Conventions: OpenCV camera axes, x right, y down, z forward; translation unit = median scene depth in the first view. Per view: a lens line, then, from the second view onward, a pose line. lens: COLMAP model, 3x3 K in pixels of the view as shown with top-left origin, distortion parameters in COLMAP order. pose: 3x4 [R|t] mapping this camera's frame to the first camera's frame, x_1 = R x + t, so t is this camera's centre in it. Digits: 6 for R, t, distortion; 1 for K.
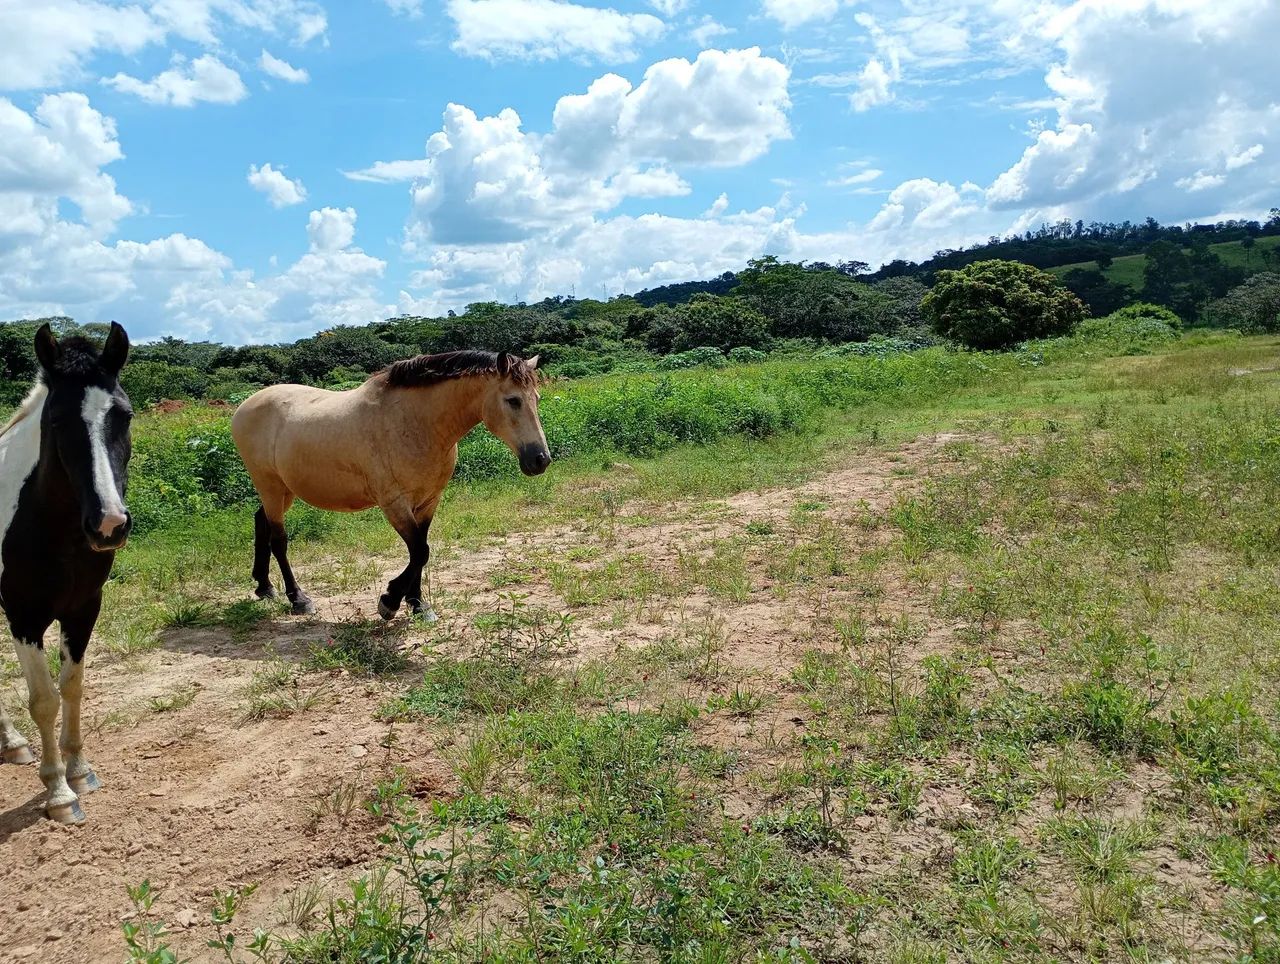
lens RADIAL K [[987.2, 0, 640.0], [0, 987.2, 482.0], [0, 0, 1]] dist [0.004157, -0.037877]
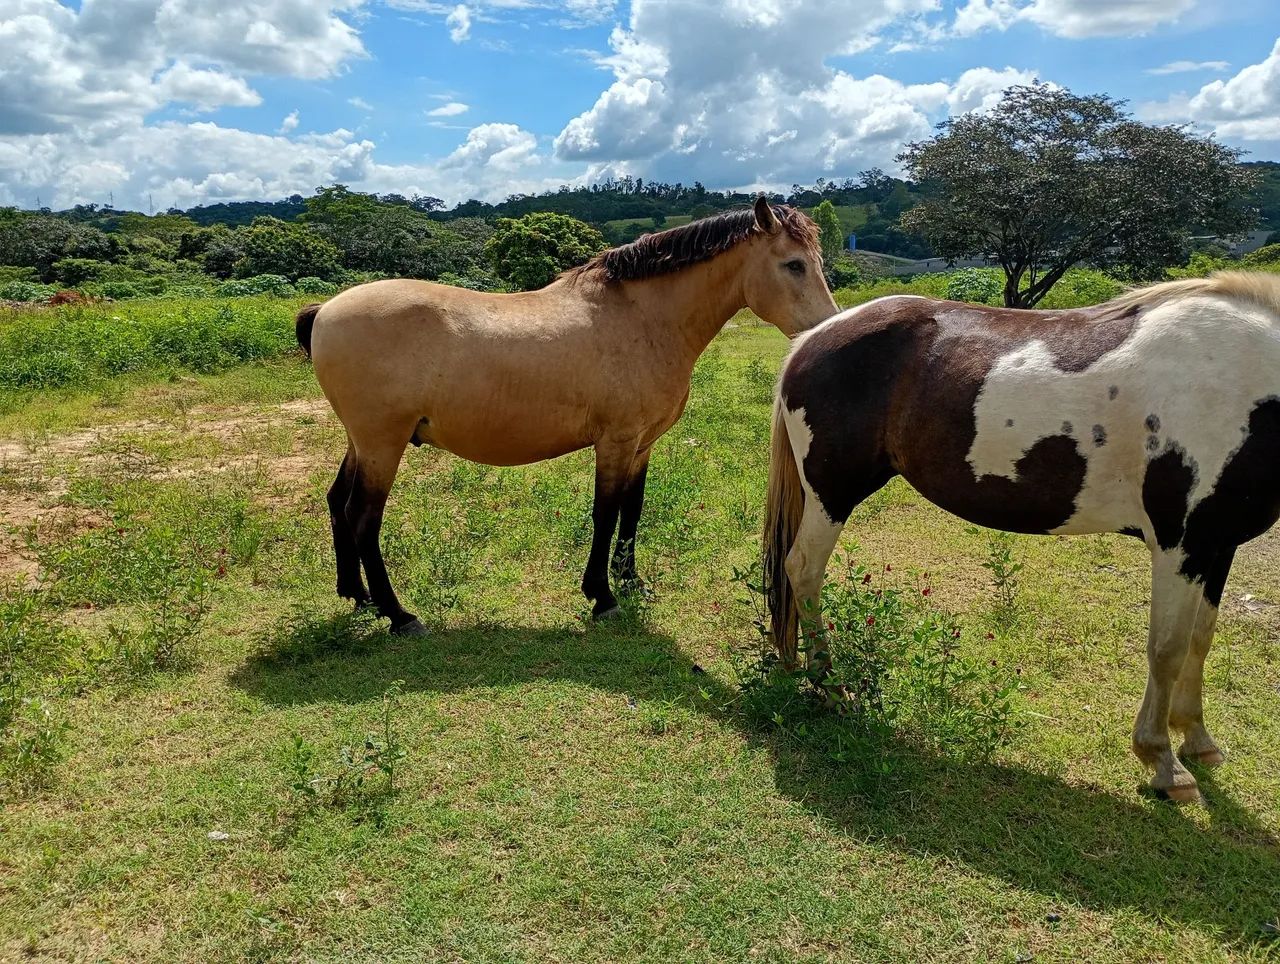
lens RADIAL K [[1012.9, 0, 640.0], [0, 1012.9, 482.0], [0, 0, 1]] dist [0.006720, -0.003361]
pose [[0.916495, -0.014938, 0.399766, -0.007197], [-0.008346, 0.998371, 0.056439, 0.023150], [-0.399958, -0.055063, 0.914878, -0.220827]]
